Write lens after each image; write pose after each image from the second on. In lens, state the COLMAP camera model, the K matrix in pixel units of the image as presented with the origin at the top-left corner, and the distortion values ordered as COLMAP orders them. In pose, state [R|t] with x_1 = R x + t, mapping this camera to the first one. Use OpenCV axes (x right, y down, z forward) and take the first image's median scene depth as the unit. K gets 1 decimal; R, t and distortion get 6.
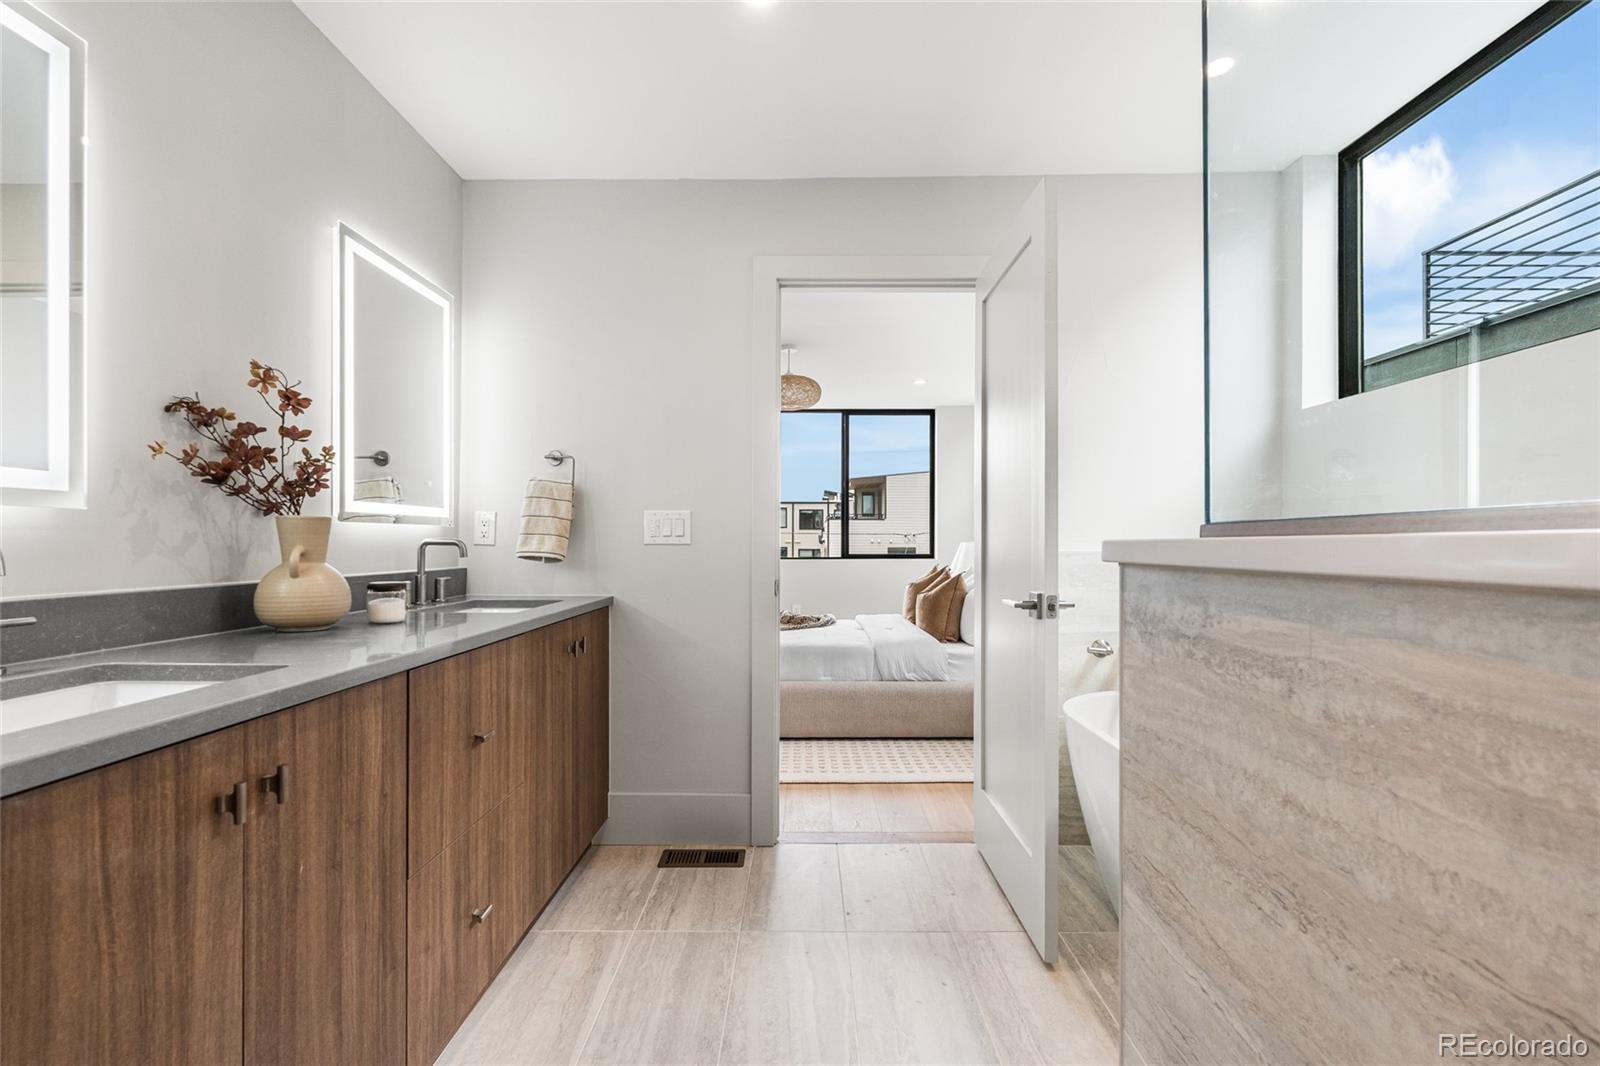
lens RADIAL K [[718.2, 0, 796.4], [0, 718.2, 537.4], [0, 0, 1]] dist [-0.003497, 0.000949]
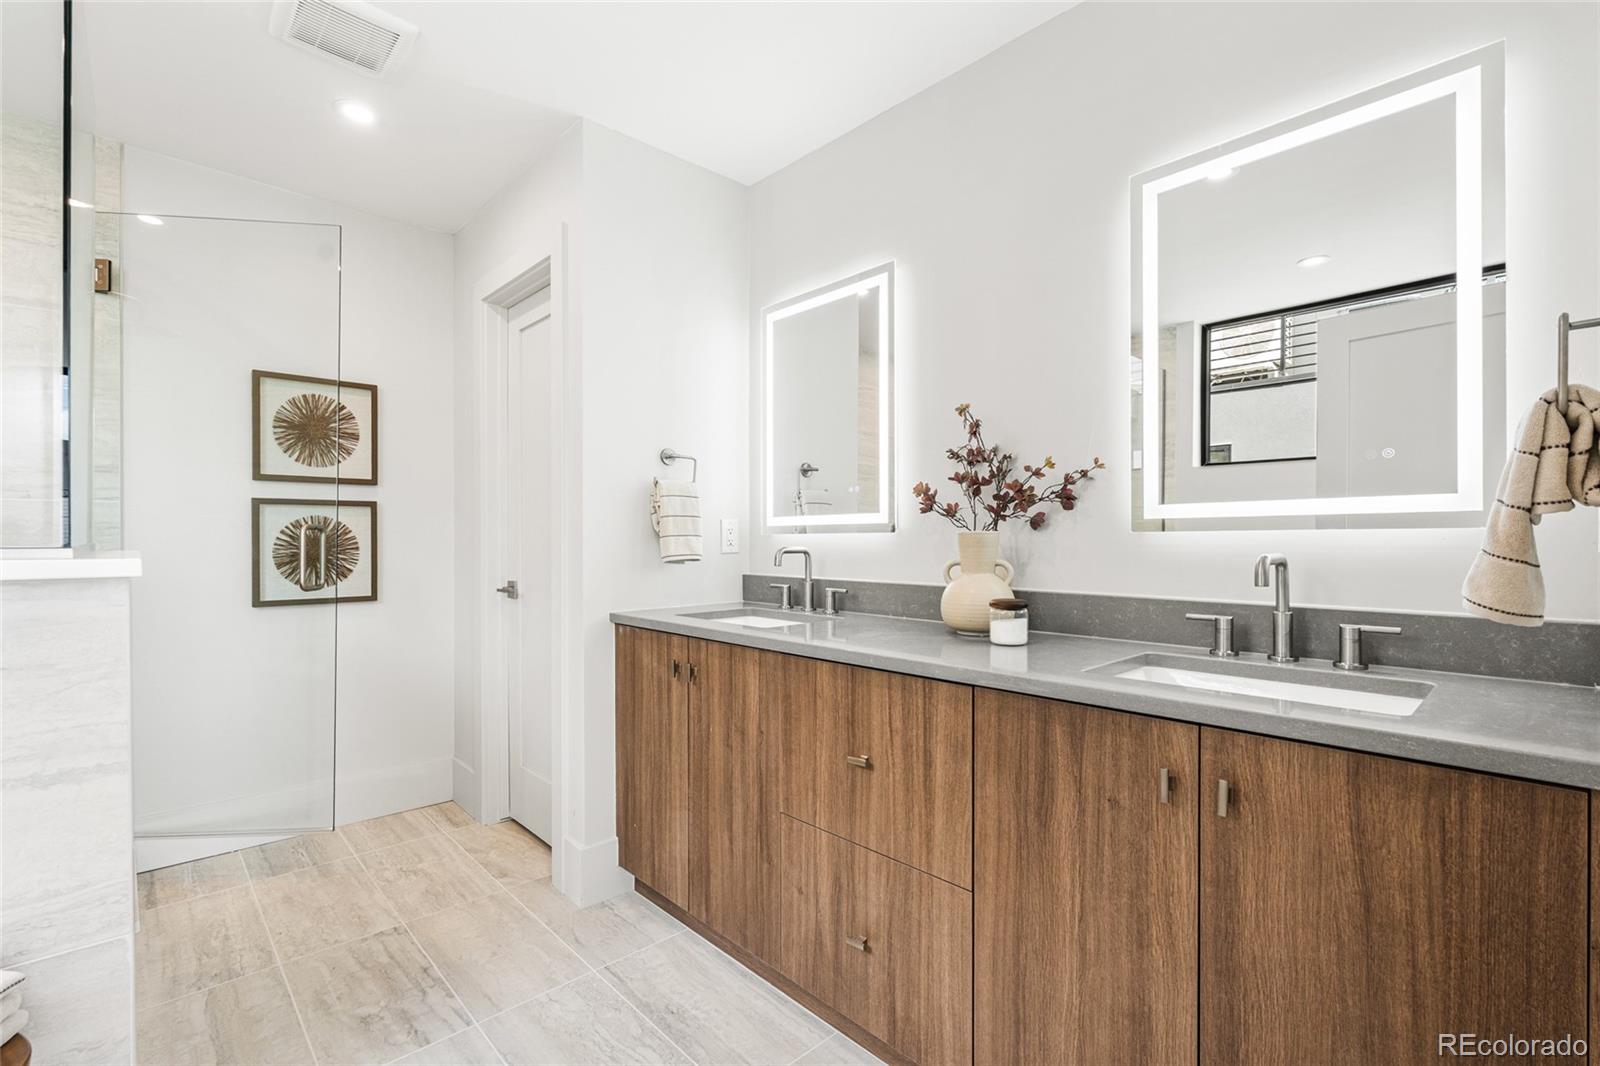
lens RADIAL K [[718.2, 0, 796.3], [0, 718.2, 541.5], [0, 0, 1]] dist [-0.003497, 0.000949]
pose [[-0.721329, 0.001053, -0.692592, 0.428116], [0.004239, 0.999987, -0.002894, -0.017184], [0.692580, -0.005023, -0.721324, 2.443877]]
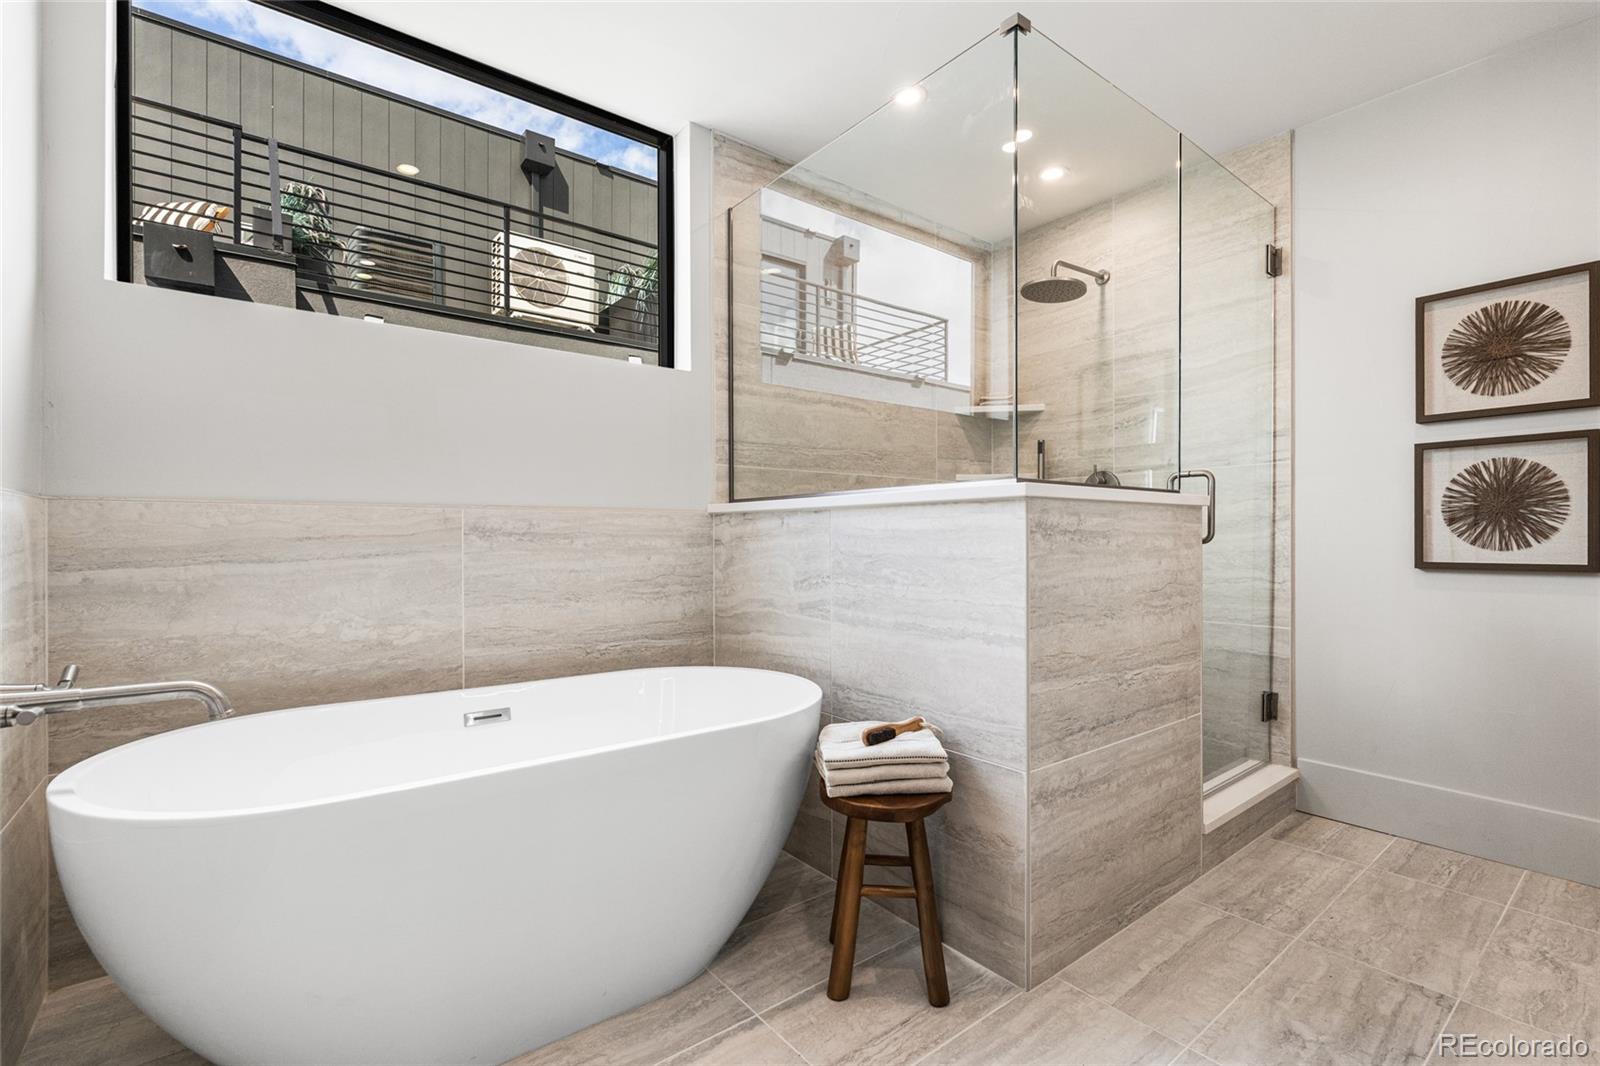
lens RADIAL K [[718.2, 0, 798.8], [0, 718.2, 538.8], [0, 0, 1]] dist [-0.003497, 0.000949]
pose [[-0.631642, -0.003420, 0.775253, -0.446245], [-0.007322, 0.999972, -0.001554, 0.123278], [-0.775226, -0.006658, -0.631649, 2.183450]]
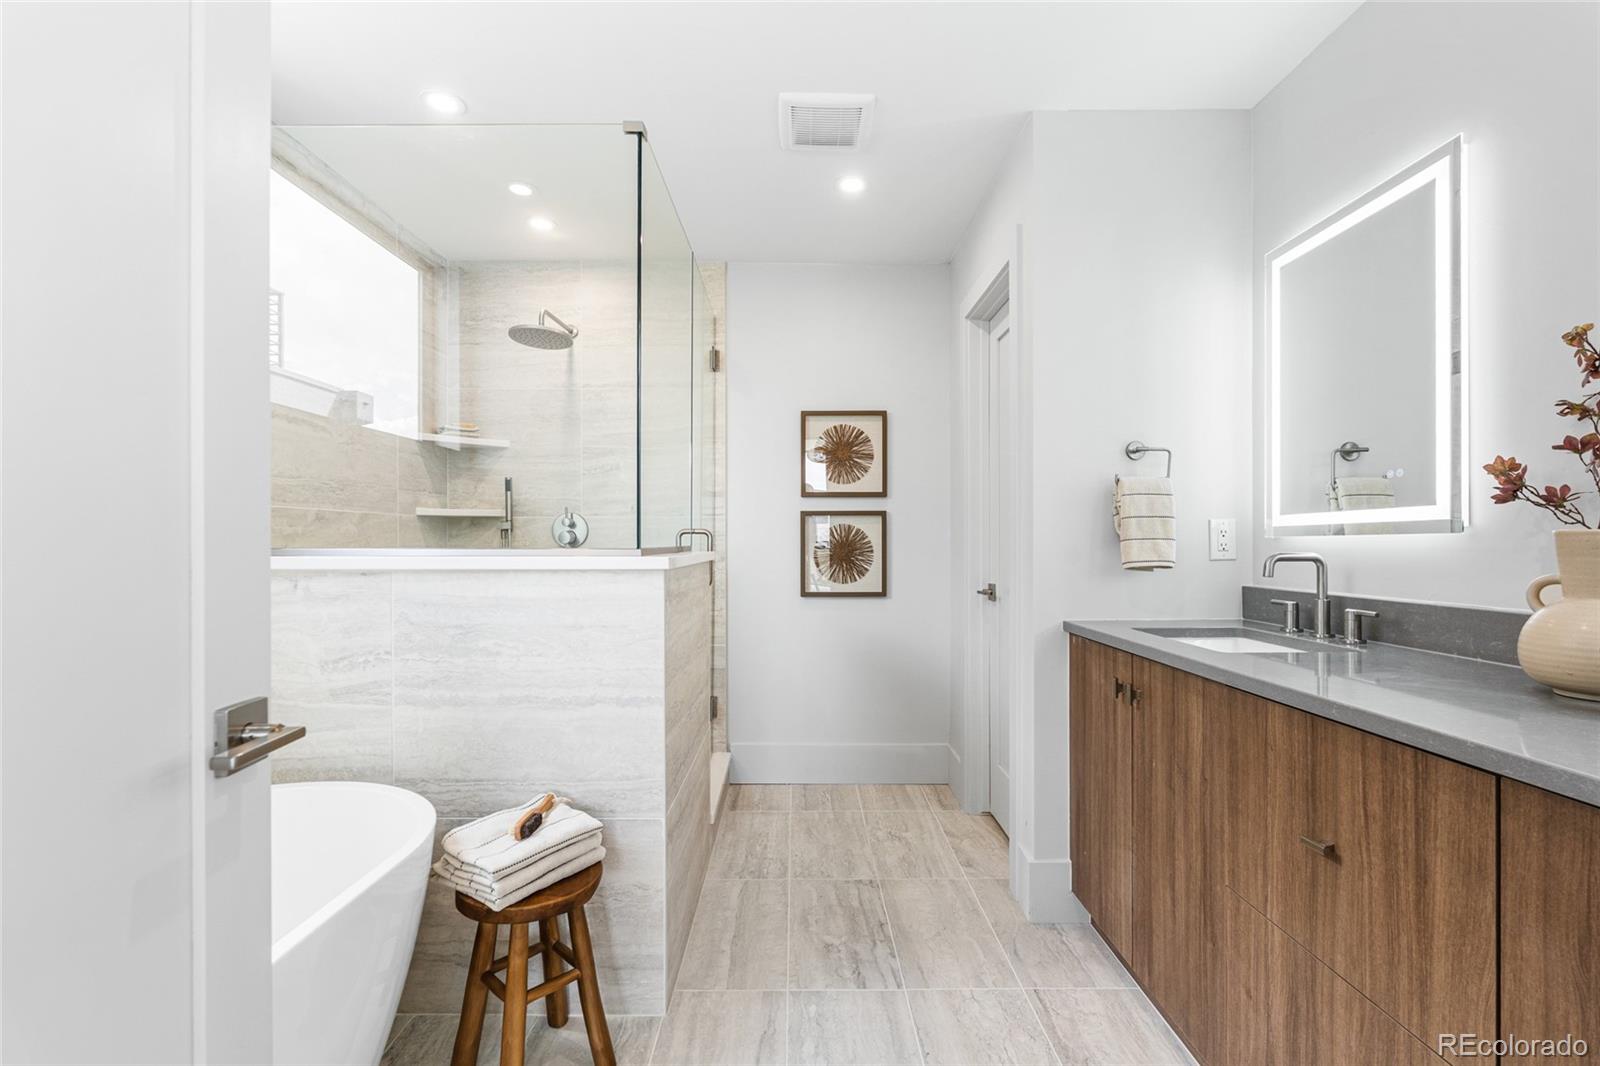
lens RADIAL K [[718.2, 0, 799.6], [0, 718.2, 543.1], [0, 0, 1]] dist [-0.003497, 0.000949]
pose [[-0.999876, -0.001152, -0.015706, 0.120031], [-0.001027, 0.999968, -0.007958, -0.015962], [0.015715, -0.007941, -0.999845, 2.532300]]
